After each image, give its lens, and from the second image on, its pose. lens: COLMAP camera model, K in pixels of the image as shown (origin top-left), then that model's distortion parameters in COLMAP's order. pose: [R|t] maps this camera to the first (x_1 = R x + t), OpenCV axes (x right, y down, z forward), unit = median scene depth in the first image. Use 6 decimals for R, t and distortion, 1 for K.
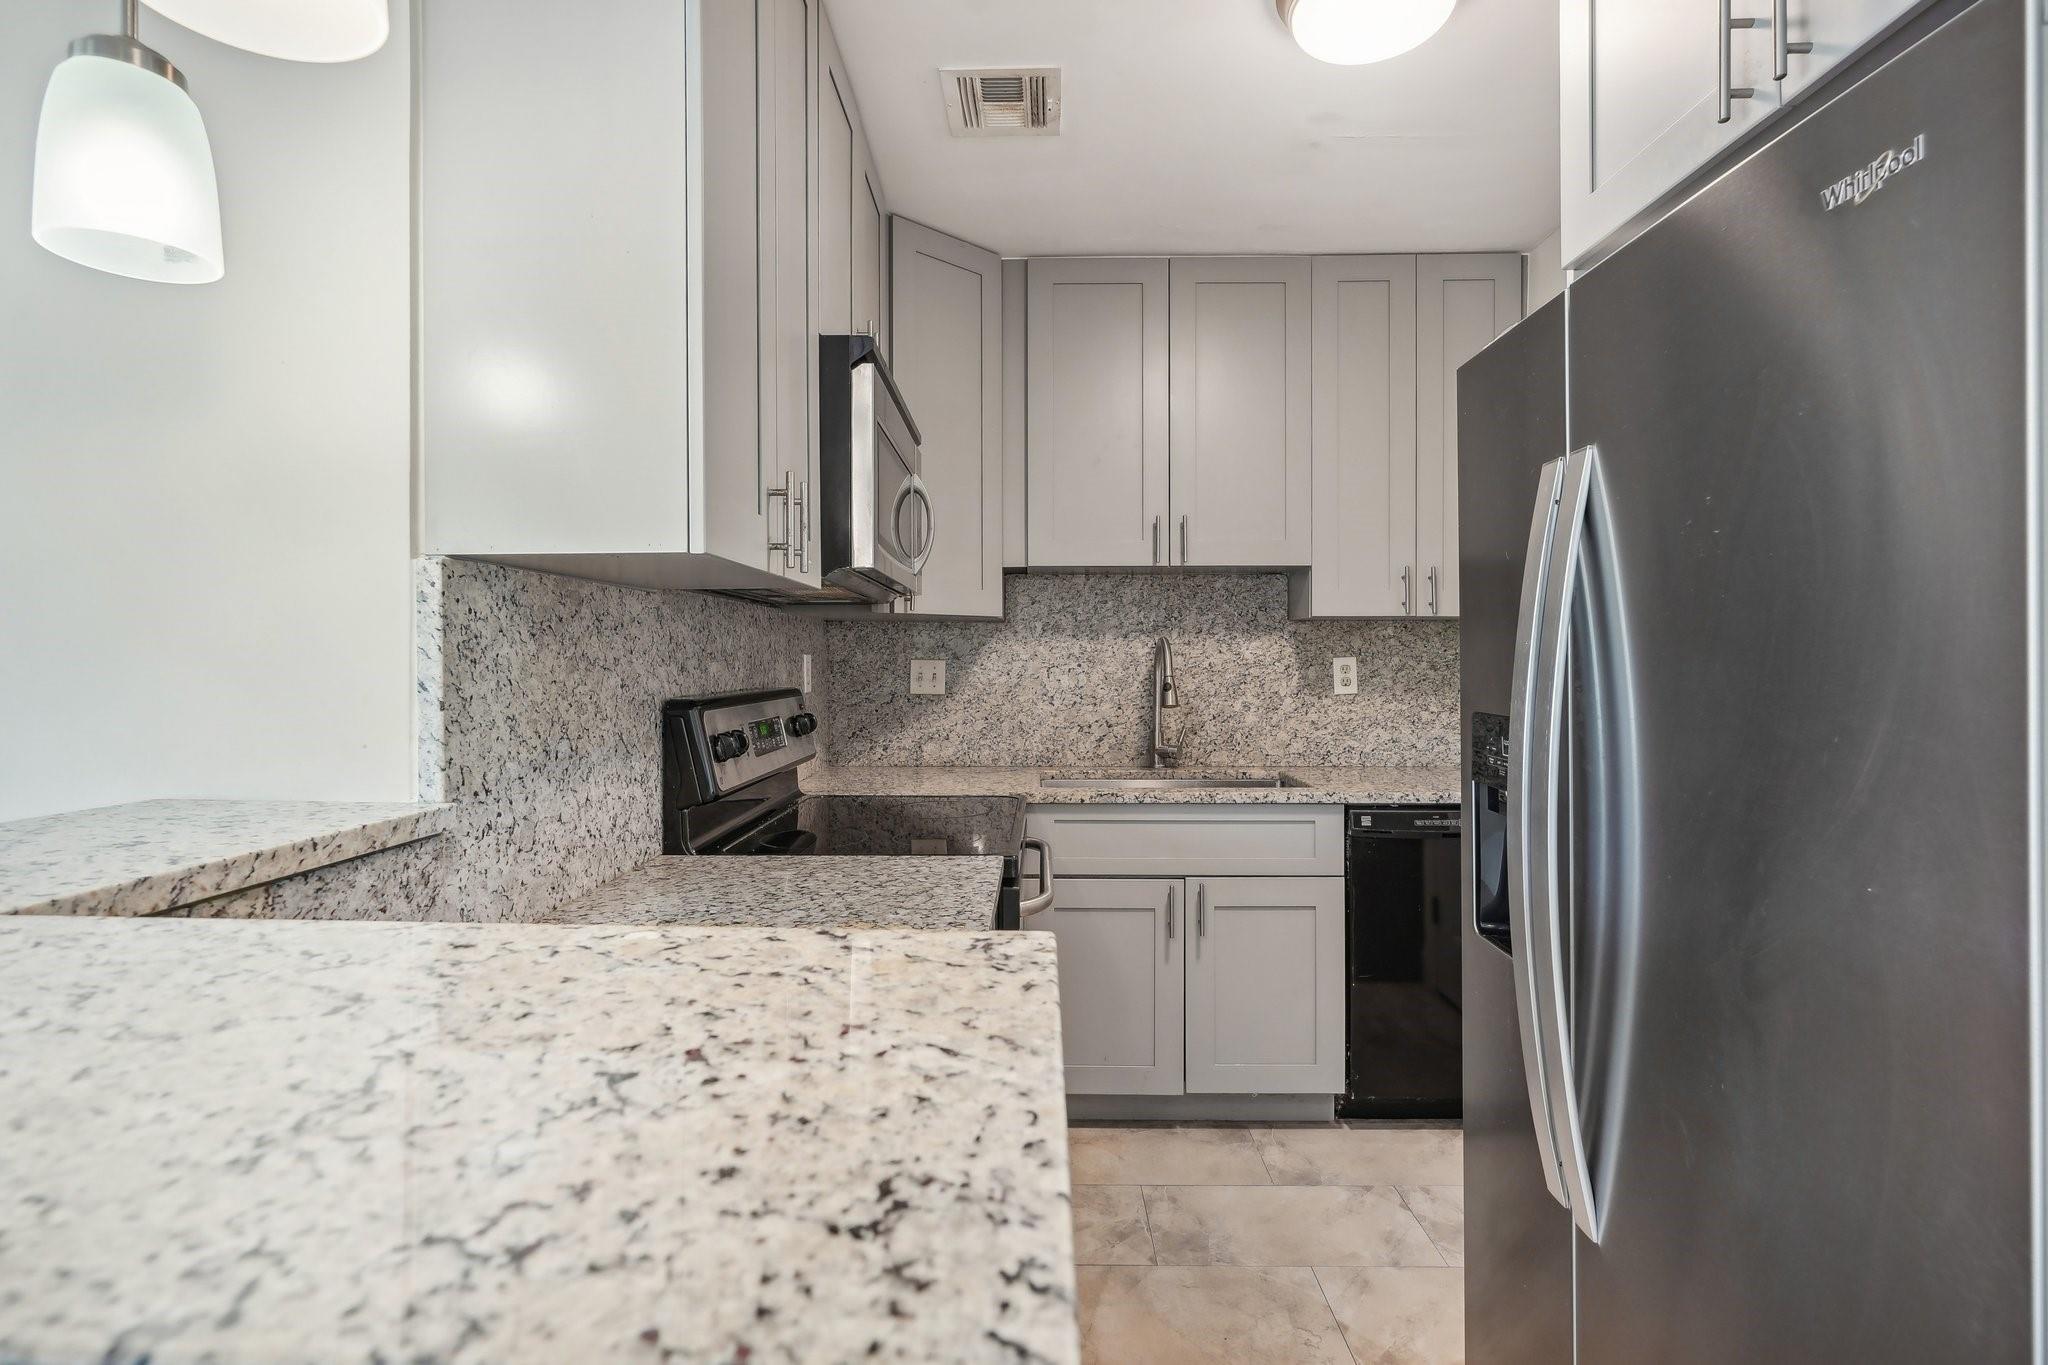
lens RADIAL K [[920.4, 0, 997.9], [0, 920.4, 640.7], [0, 0, 1]] dist [0.004569, 0.000618]
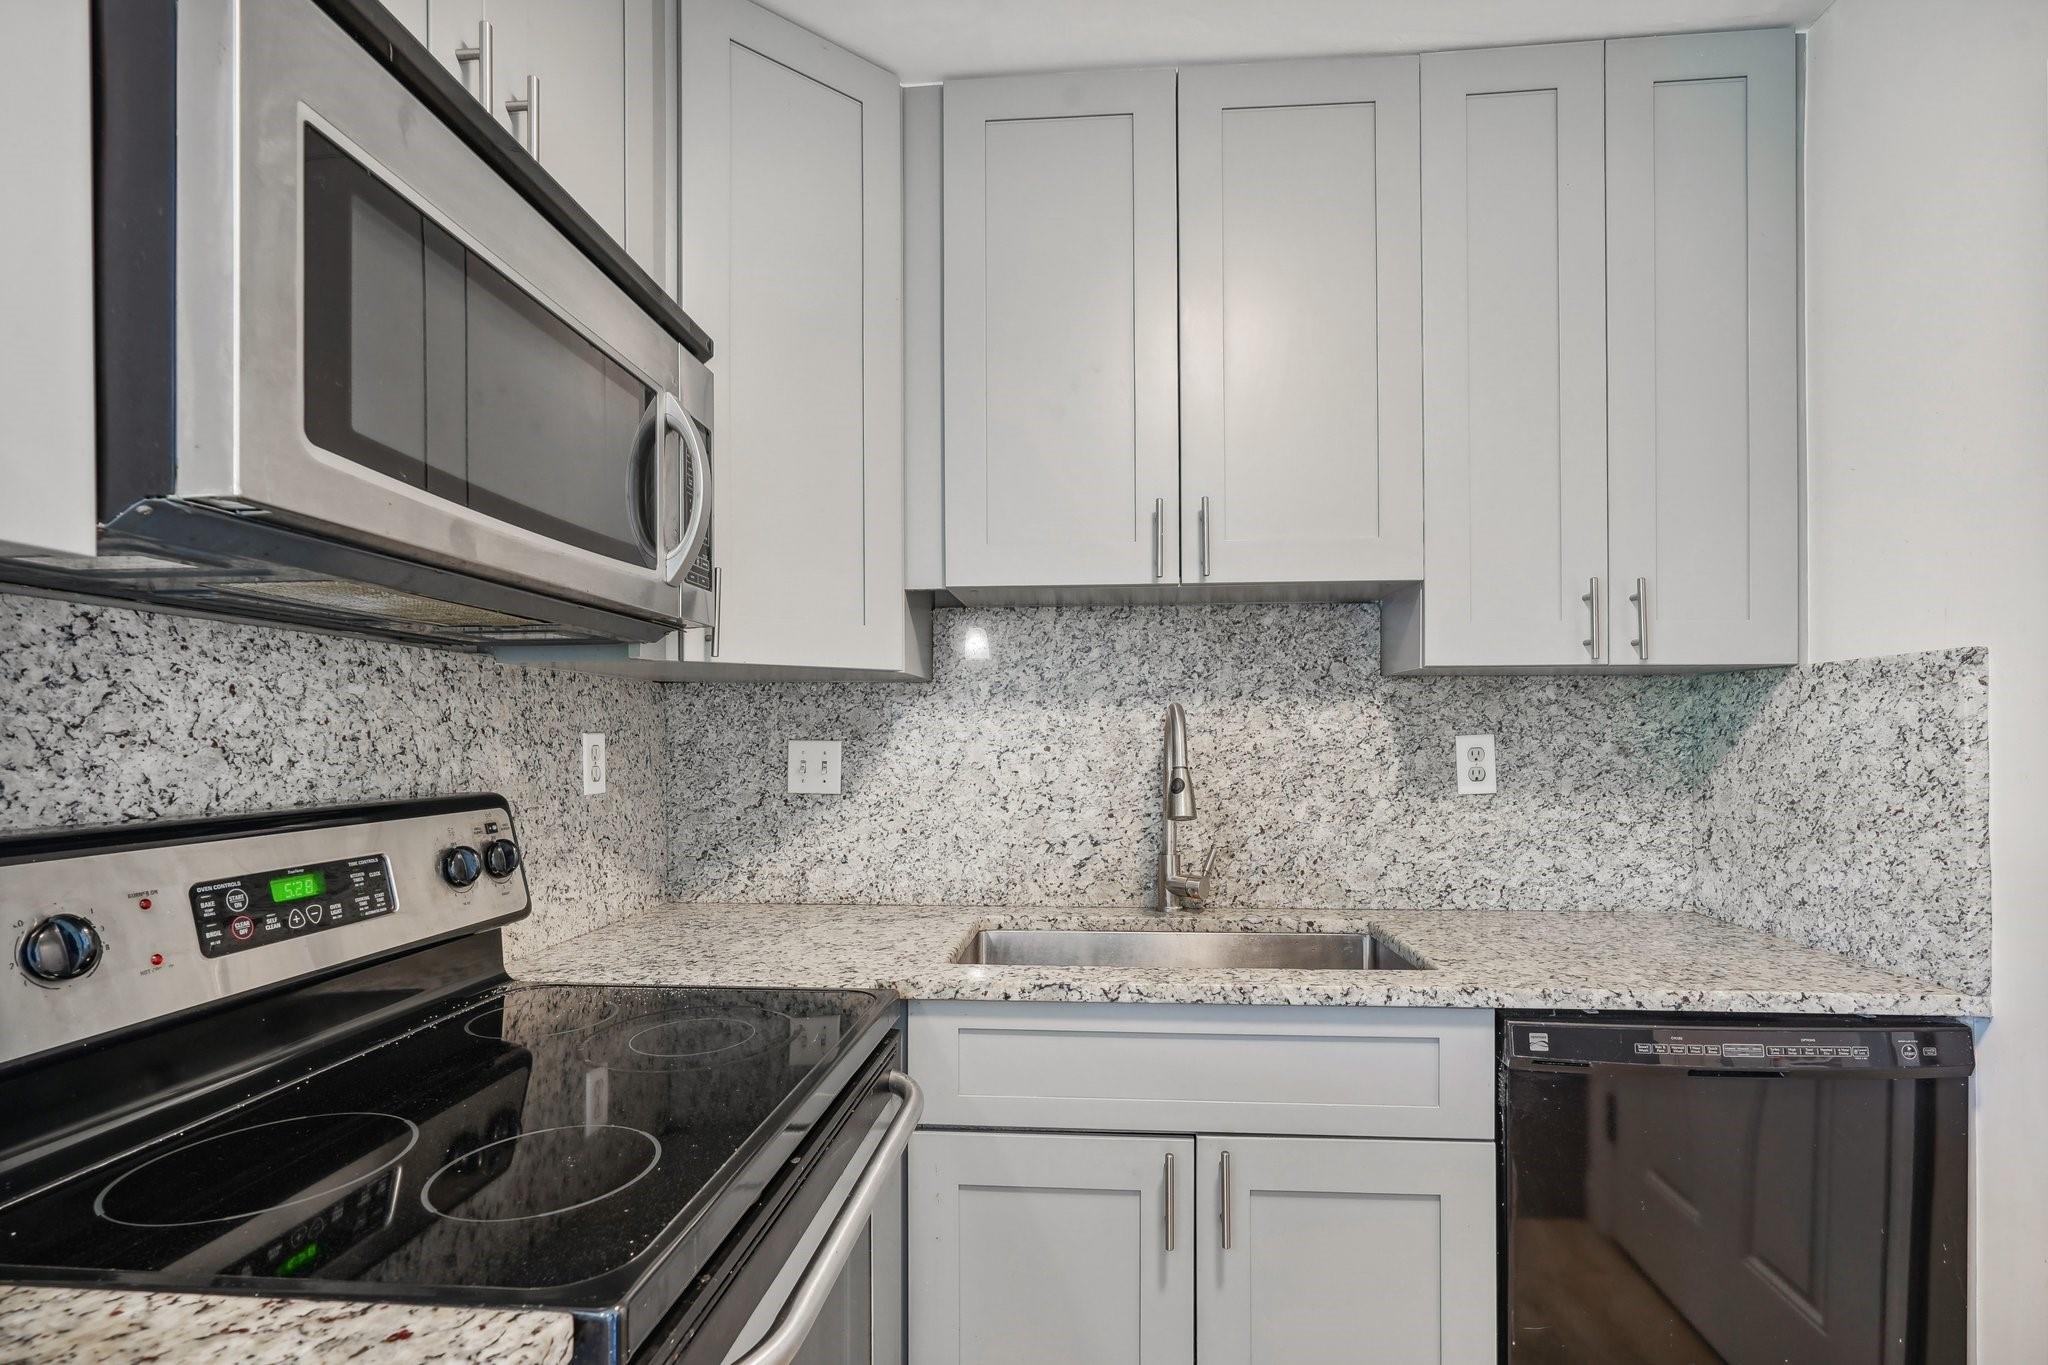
lens RADIAL K [[946.5, 0, 993.2], [0, 946.5, 721.6], [0, 0, 1]] dist [-0.001482, 0.000211]
pose [[0.997388, -0.003941, -0.072116, 0.122718], [0.004254, 0.999982, 0.004179, 0.006130], [0.072098, -0.004475, 0.997387, 0.424721]]
